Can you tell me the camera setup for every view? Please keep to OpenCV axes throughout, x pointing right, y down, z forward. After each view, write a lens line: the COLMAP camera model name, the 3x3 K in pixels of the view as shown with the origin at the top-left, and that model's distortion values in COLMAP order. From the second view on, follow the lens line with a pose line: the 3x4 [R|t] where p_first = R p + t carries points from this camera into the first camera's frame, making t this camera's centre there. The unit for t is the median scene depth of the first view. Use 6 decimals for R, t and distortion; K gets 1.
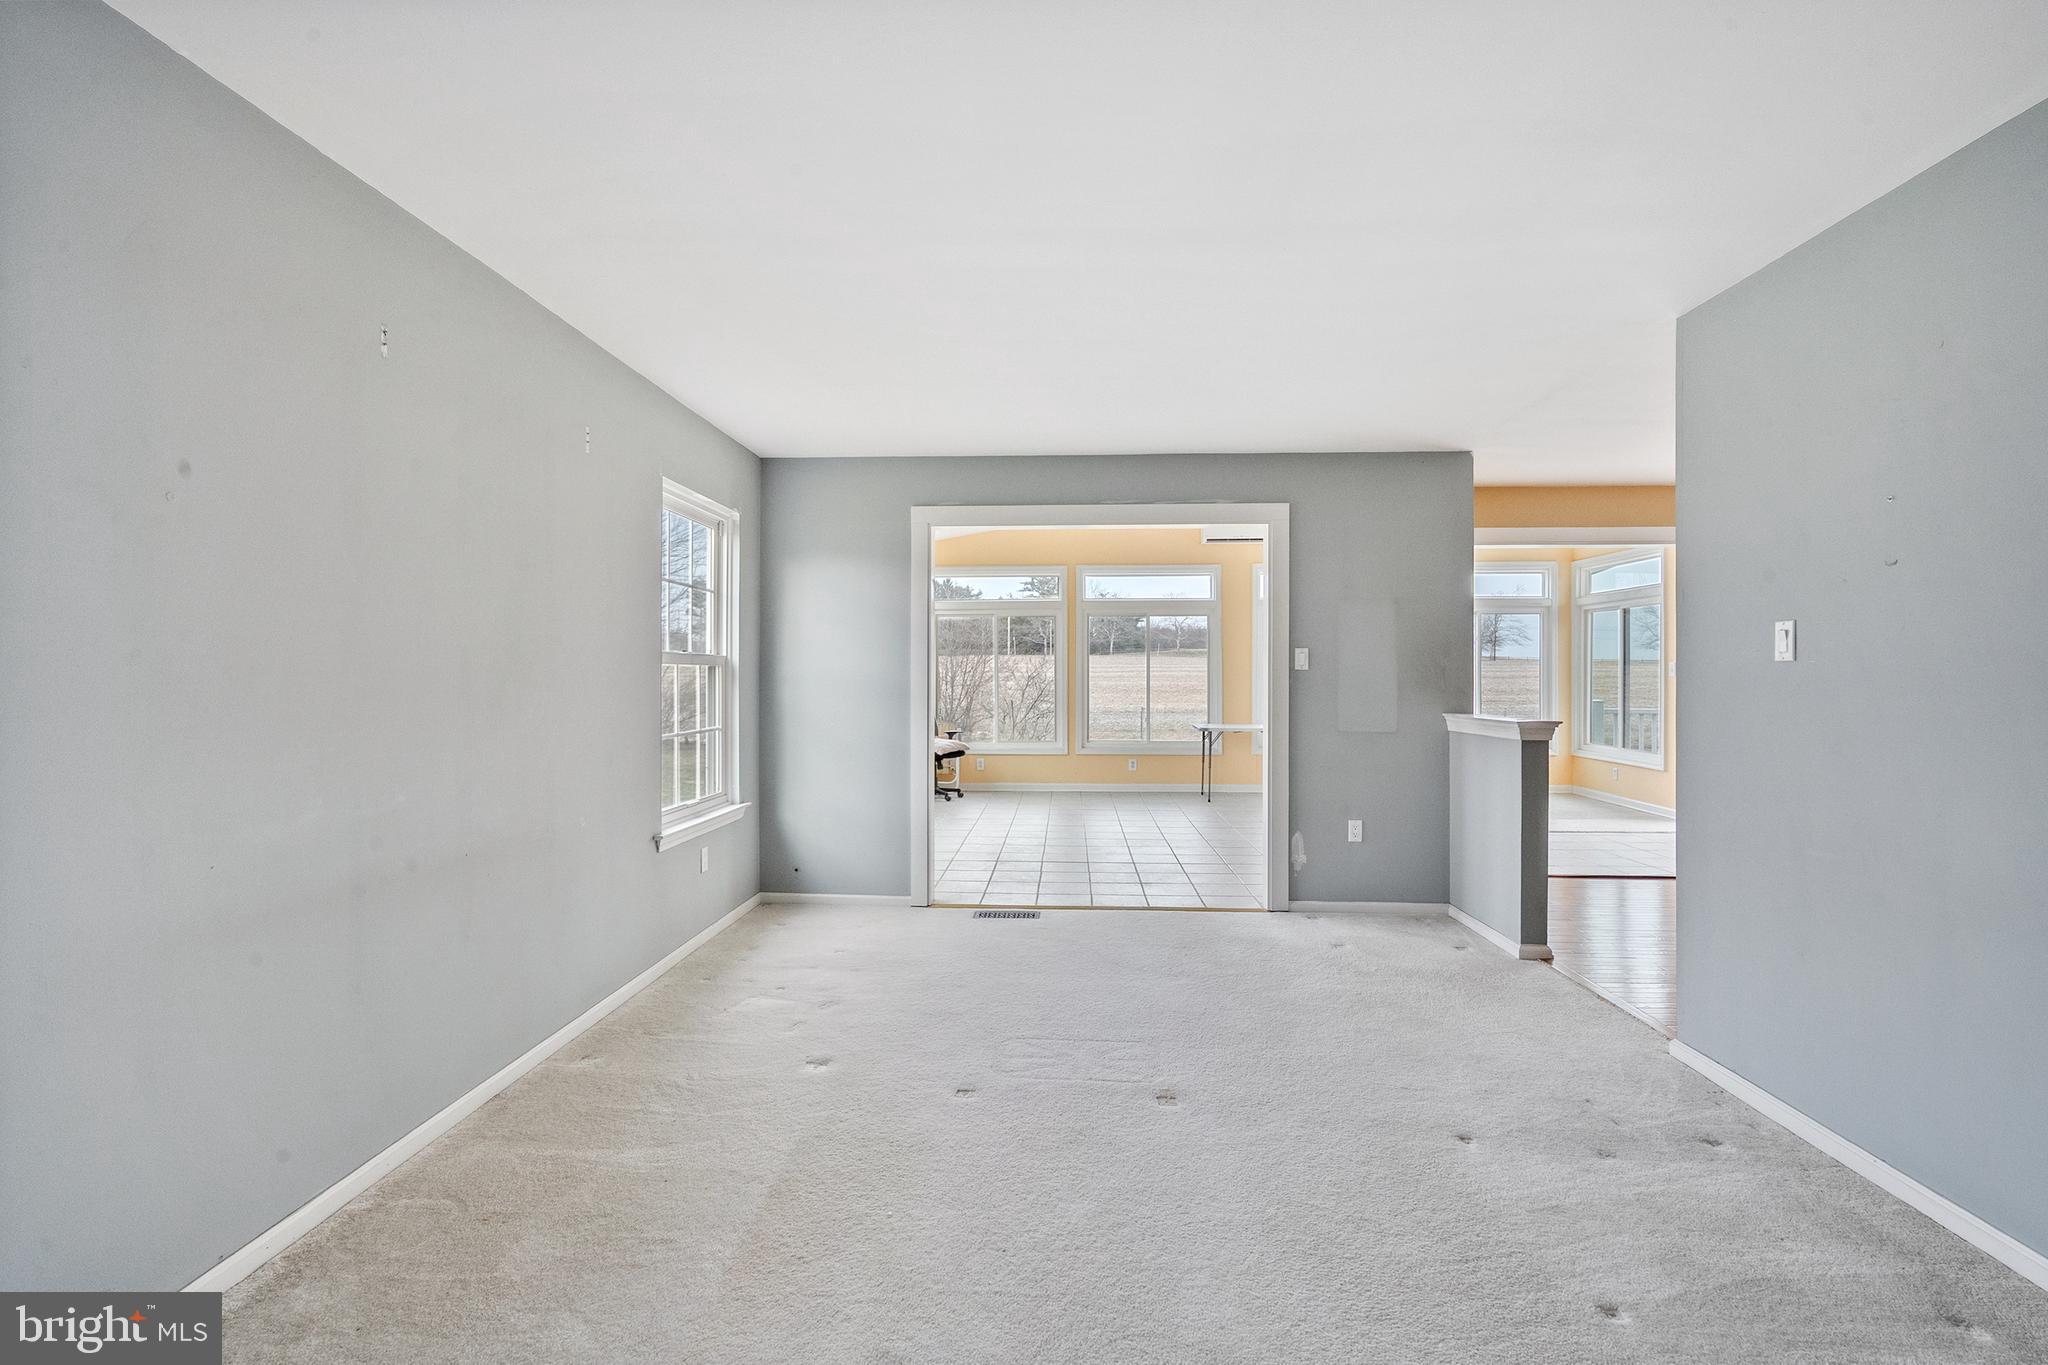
lens RADIAL K [[927.1, 0, 1024.0], [0, 927.1, 682.5], [0, 0, 1]] dist [-0.003024, 0.000120]
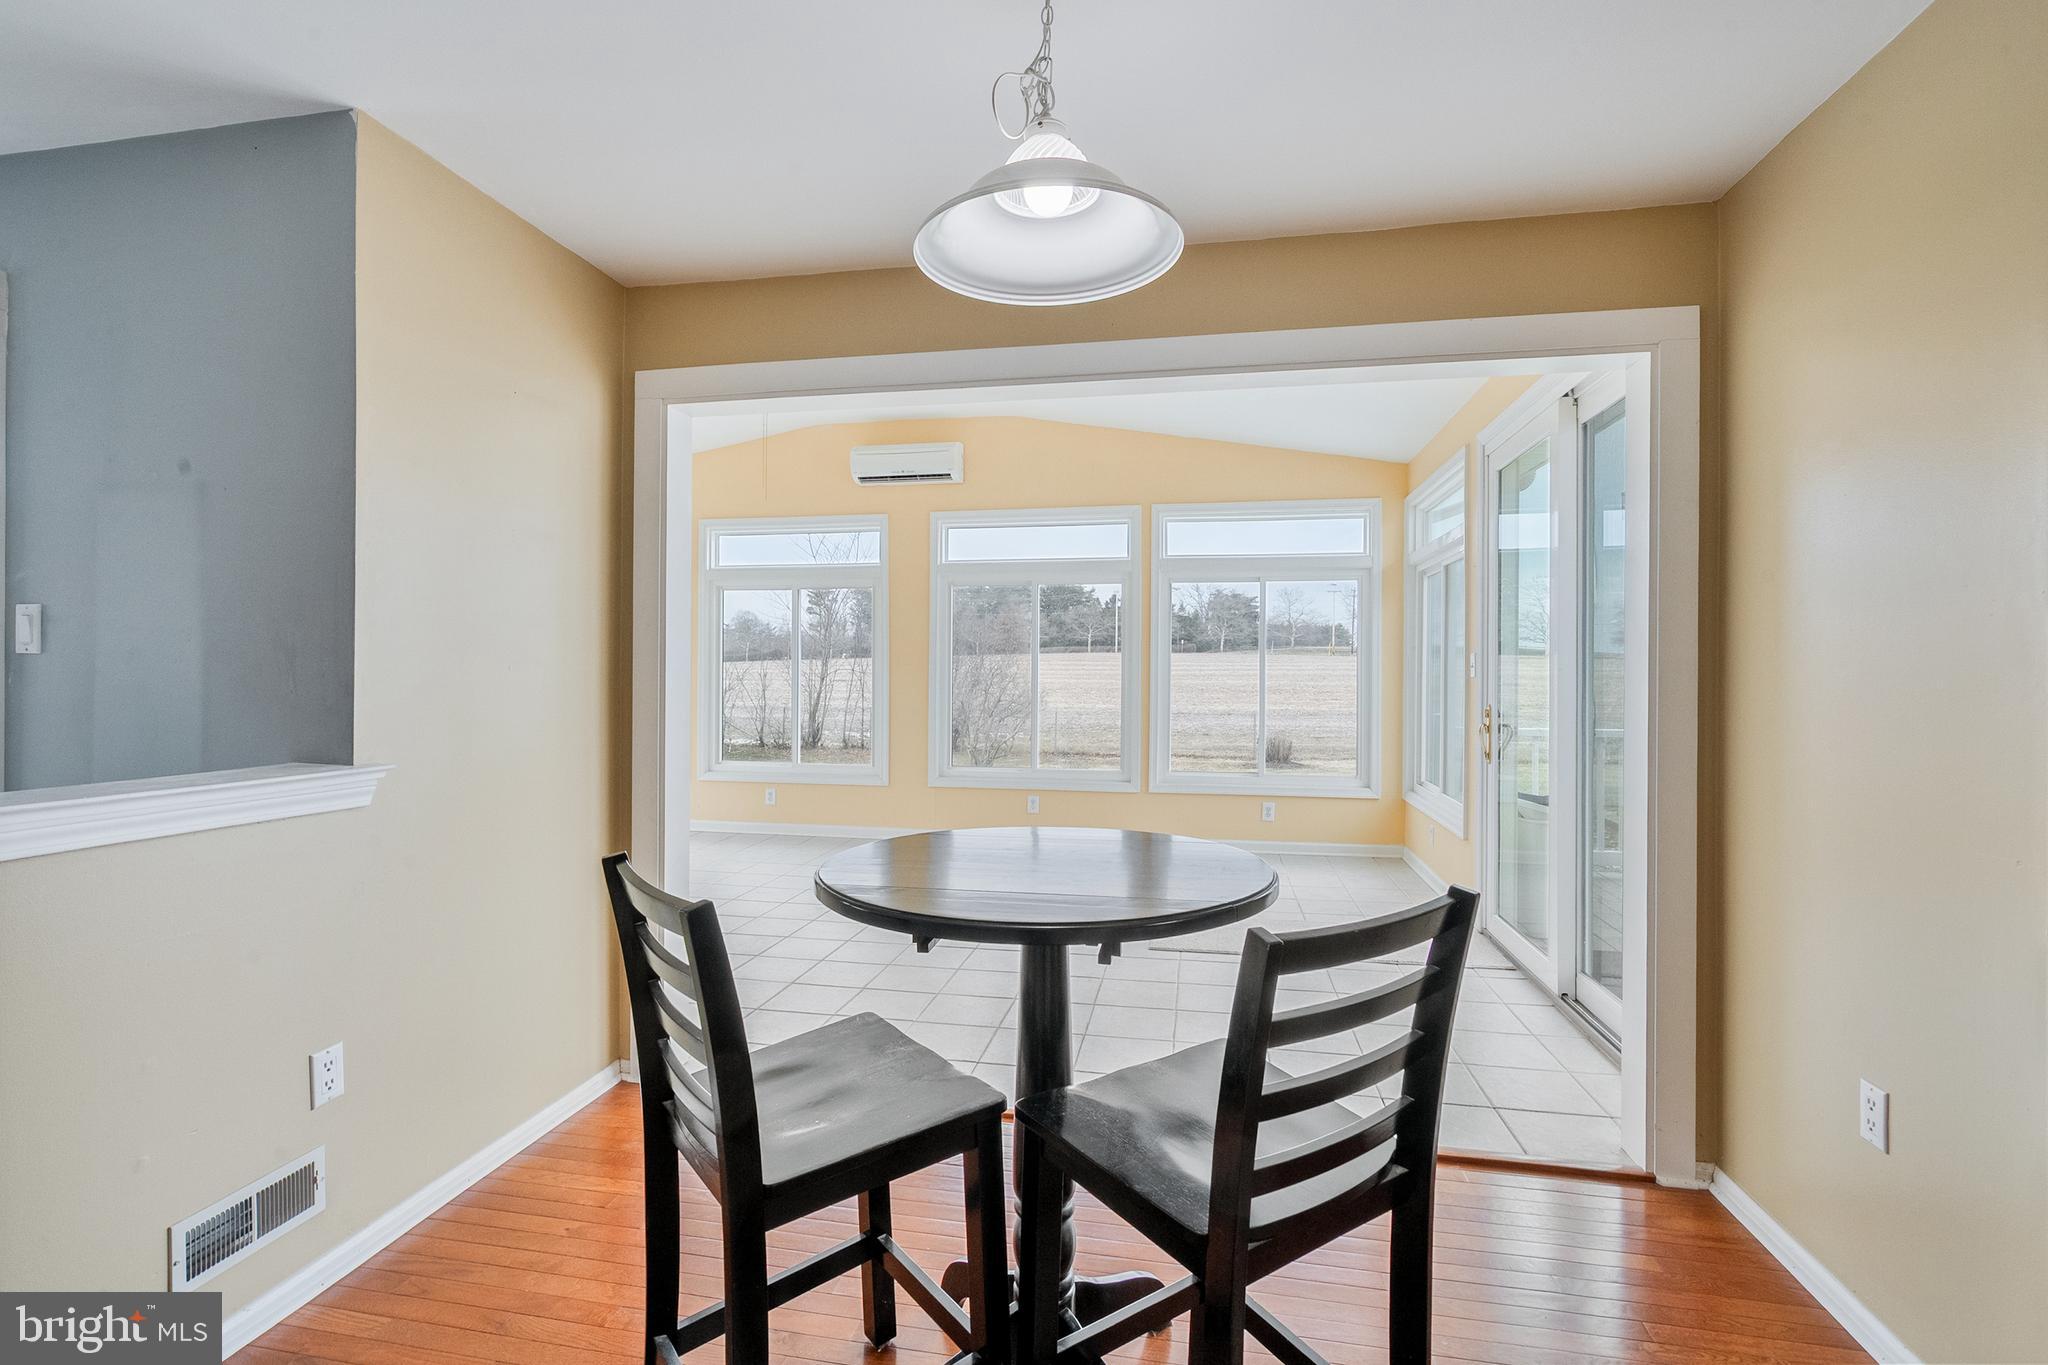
lens RADIAL K [[926.8, 0, 1025.2], [0, 926.8, 669.6], [0, 0, 1]] dist [-0.001393, 0.000291]
pose [[0.990359, 0.003370, -0.138481, 0.290013], [-0.005099, 0.999913, -0.012130, -0.001163], [0.138428, 0.012719, 0.990291, 0.225118]]
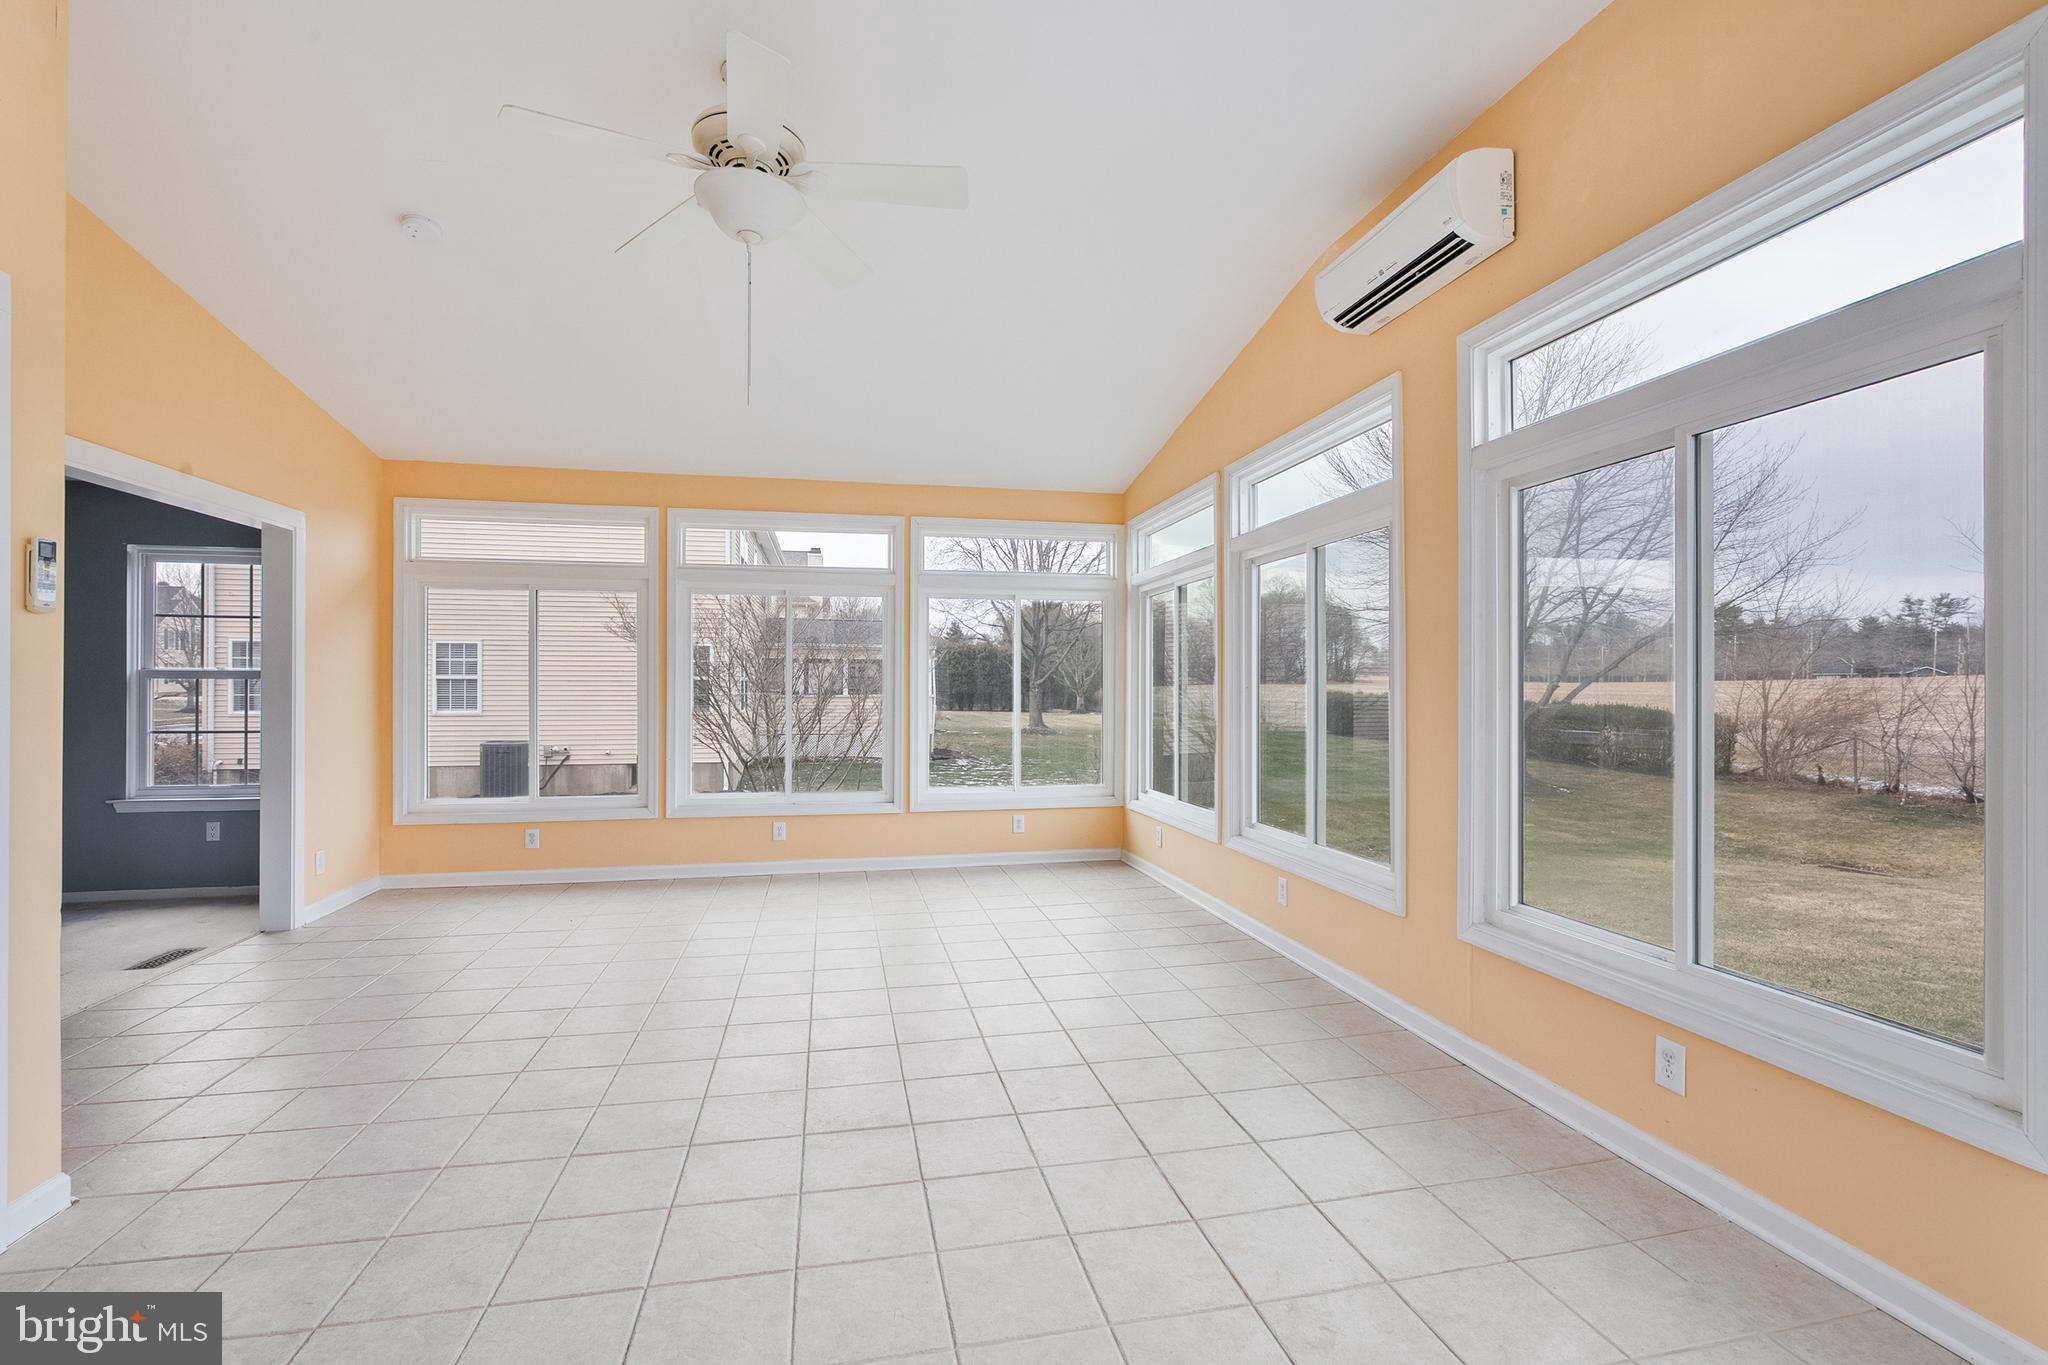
lens RADIAL K [[915.5, 0, 1024.0], [0, 915.5, 682.5], [0, 0, 1]] dist [-0.002389, -0.000236]
pose [[0.256117, -0.003664, -0.966639, 0.356176], [-0.008935, 0.999941, -0.006158, -0.004782], [0.966604, 0.010215, 0.256069, 0.538978]]
